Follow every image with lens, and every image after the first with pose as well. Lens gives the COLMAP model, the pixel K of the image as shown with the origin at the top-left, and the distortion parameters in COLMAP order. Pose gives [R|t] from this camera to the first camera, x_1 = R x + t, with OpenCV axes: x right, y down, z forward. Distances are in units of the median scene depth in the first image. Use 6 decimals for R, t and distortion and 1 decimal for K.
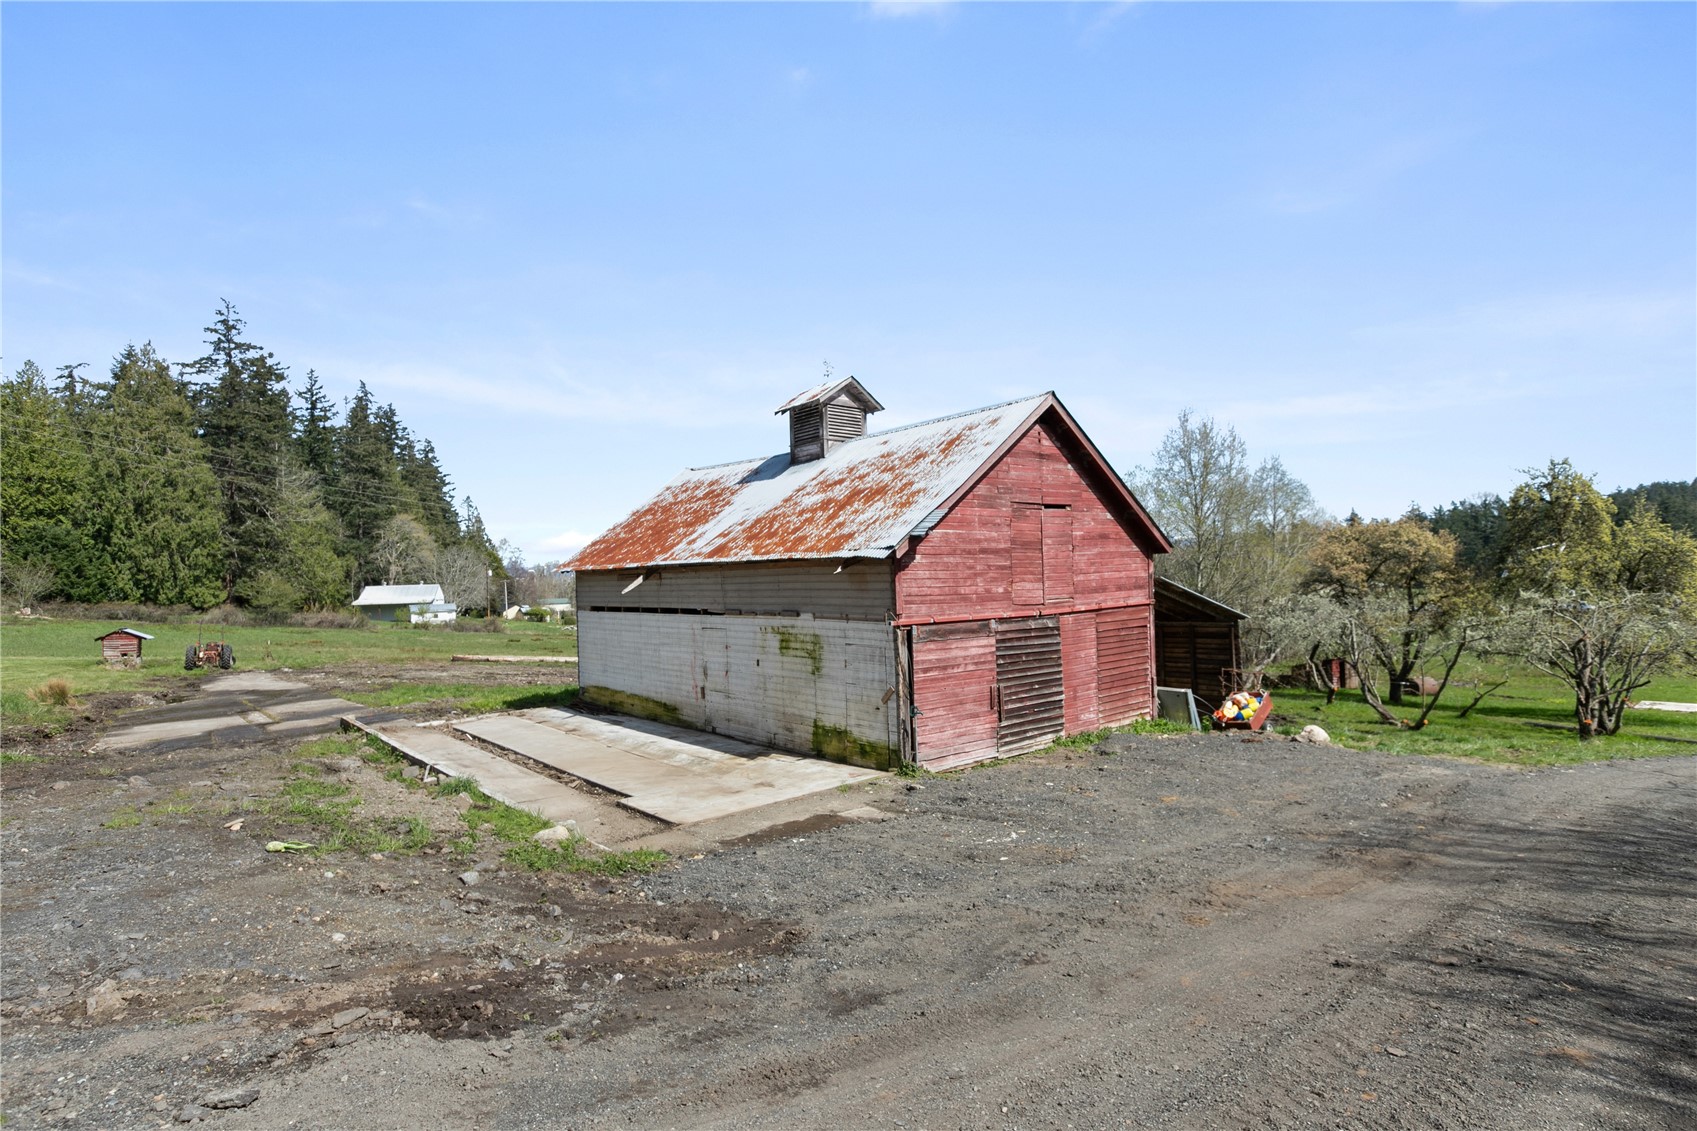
lens RADIAL K [[876.1, 0, 843.3], [0, 876.1, 564.0], [0, 0, 1]] dist [-0.001371, -0.000238]
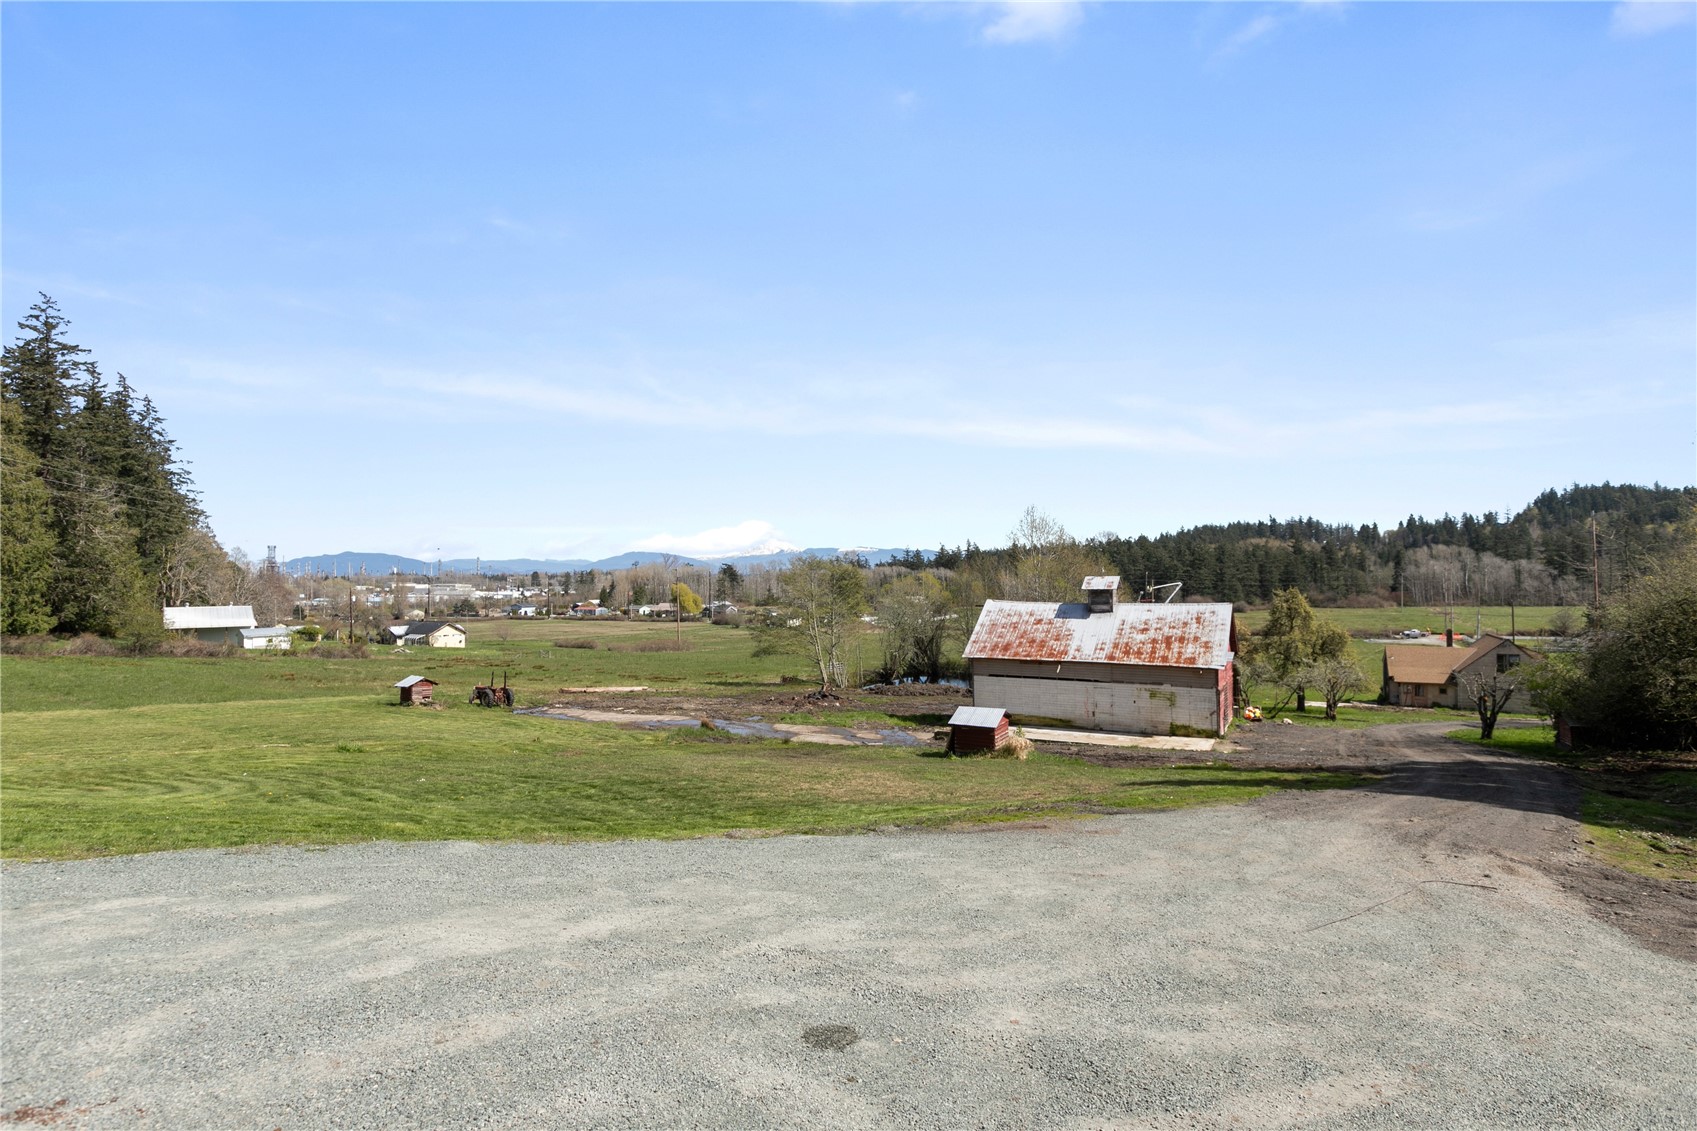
lens RADIAL K [[876.1, 0, 854.2], [0, 876.1, 571.6], [0, 0, 1]] dist [-0.001371, -0.000238]
pose [[0.930359, 0.026832, 0.365668, -0.520927], [-0.026712, 0.999629, -0.005386, -0.067697], [-0.365677, -0.004757, 0.930730, -0.318081]]
